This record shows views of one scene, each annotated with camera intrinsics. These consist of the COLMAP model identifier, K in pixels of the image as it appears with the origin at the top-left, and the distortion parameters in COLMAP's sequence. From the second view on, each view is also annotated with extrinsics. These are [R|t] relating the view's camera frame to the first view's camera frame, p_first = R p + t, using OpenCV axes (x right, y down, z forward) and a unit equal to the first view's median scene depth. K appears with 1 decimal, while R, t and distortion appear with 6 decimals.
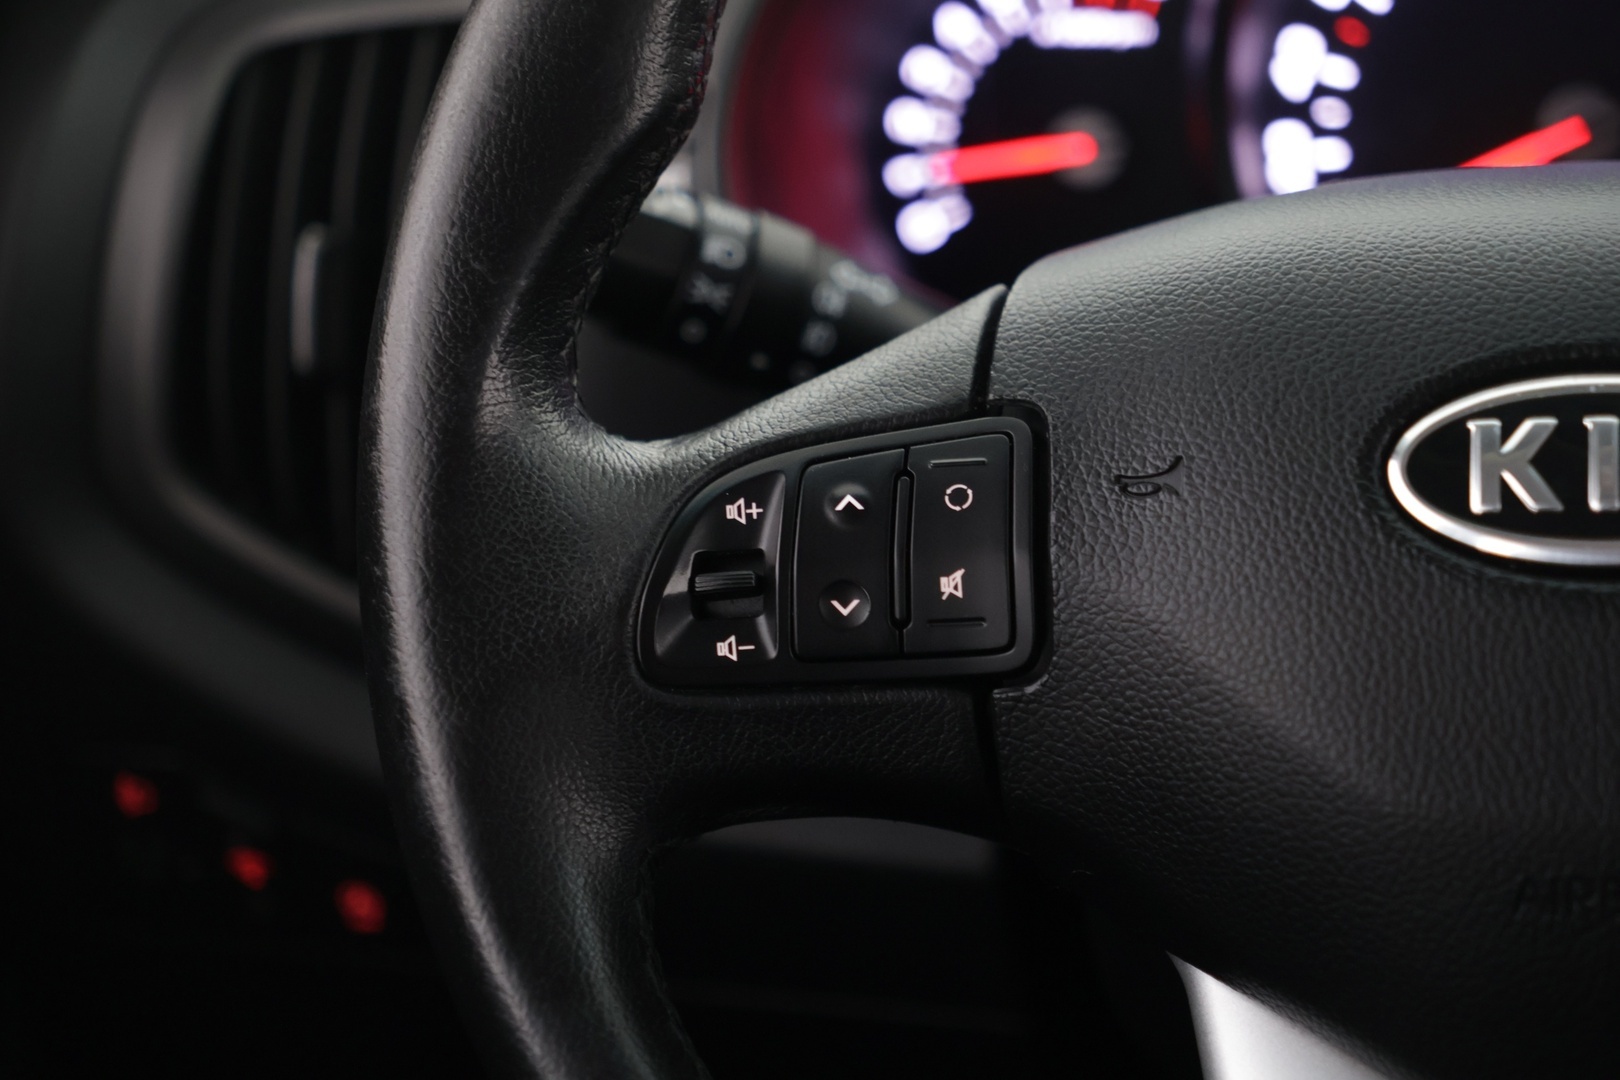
lens RADIAL K [[3708.6, 0, 807.6], [0, 3708.6, 541.2], [0, 0, 1]] dist [0.028069, 0.000000]
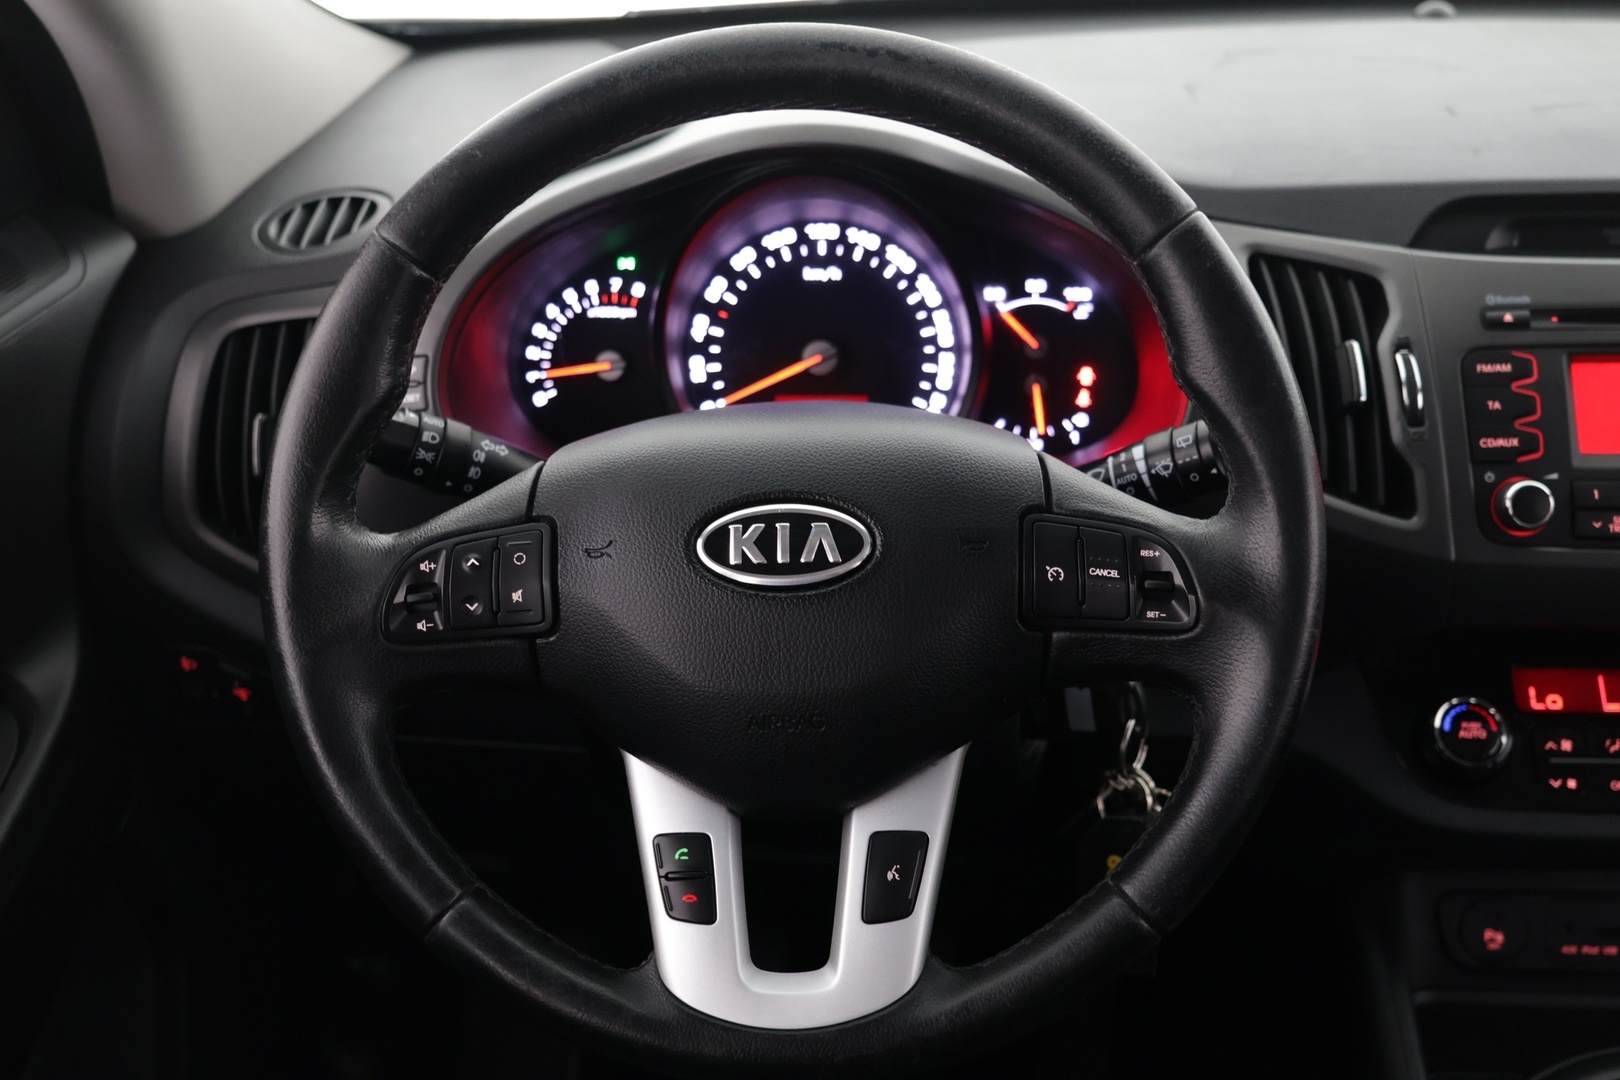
lens RADIAL K [[1713.5, 0, 804.9], [0, 1713.5, 538.7], [0, 0, 1]] dist [-0.028810, 0.000000]
pose [[0.990455, -0.025681, 0.135423, 0.073399], [0.018714, 0.998447, 0.052469, -0.078365], [-0.136560, -0.049433, 0.989398, -0.103641]]
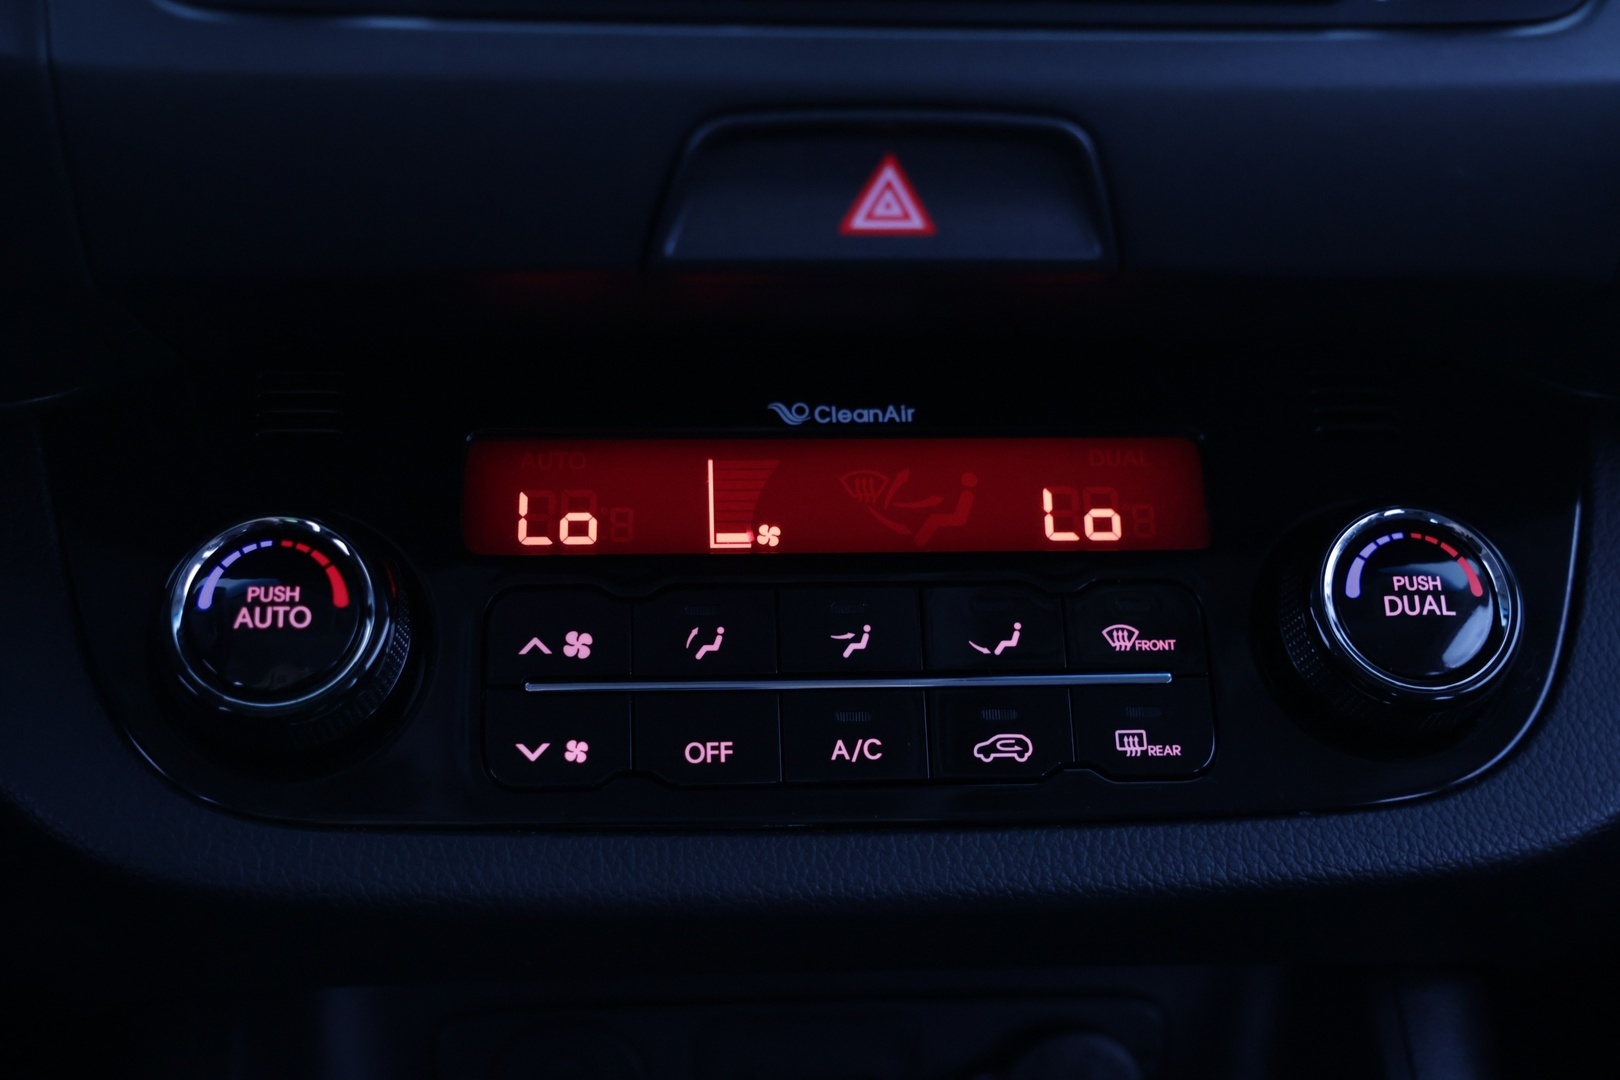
lens RADIAL K [[2042.6, 0, 813.8], [0, 2042.6, 546.3], [0, 0, 1]] dist [-0.000076, 0.000000]
pose [[0.957535, -0.049162, 0.284096, 0.770363], [0.018148, 0.993679, 0.110784, 0.080621], [-0.287746, -0.100924, 0.952374, 0.589672]]
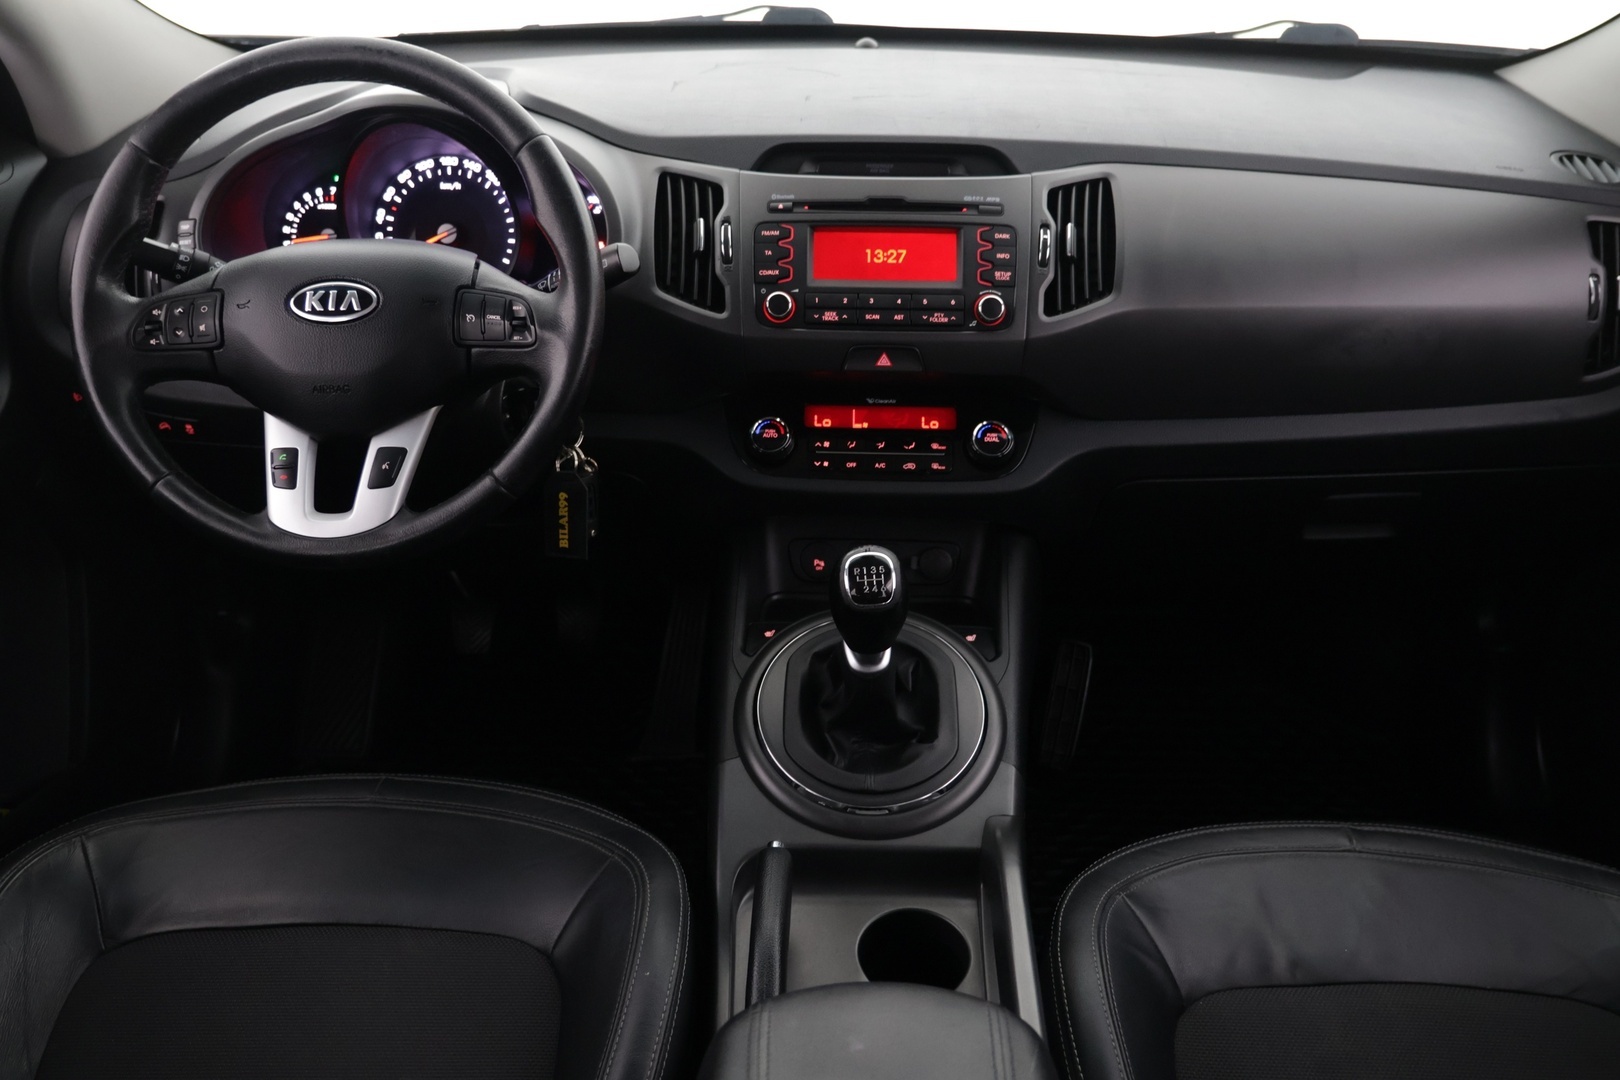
lens RADIAL K [[1321.2, 0, 802.1], [0, 1321.2, 539.1], [0, 0, 1]] dist [-0.045895, 0.027049]
pose [[0.984124, -0.023483, 0.175920, 0.484310], [0.003974, 0.993875, 0.110438, 0.096934], [-0.177436, -0.107986, 0.978190, -0.773056]]
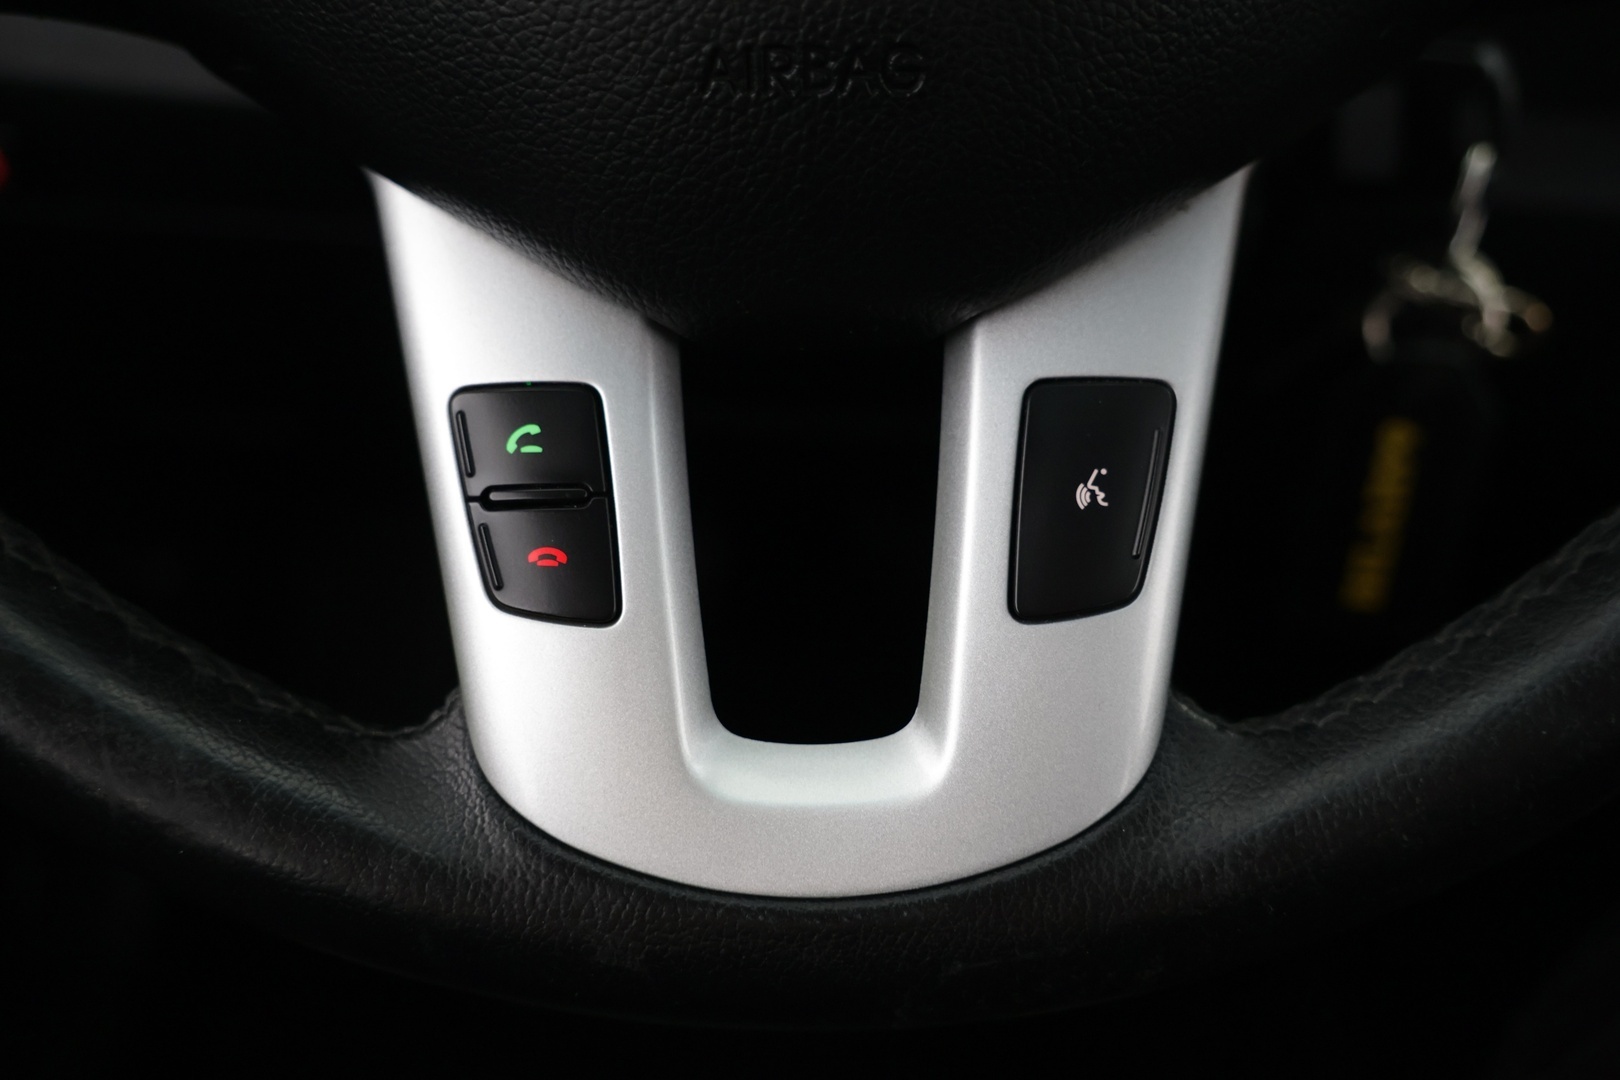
lens RADIAL K [[1618.8, 0, 801.7], [0, 1618.8, 540.8], [0, 0, 1]] dist [-0.039547, 0.000000]
pose [[0.981770, -0.066708, 0.177982, 0.131776], [0.006602, 0.947792, 0.318820, 0.075359], [-0.189958, -0.311833, 0.930954, 0.583523]]
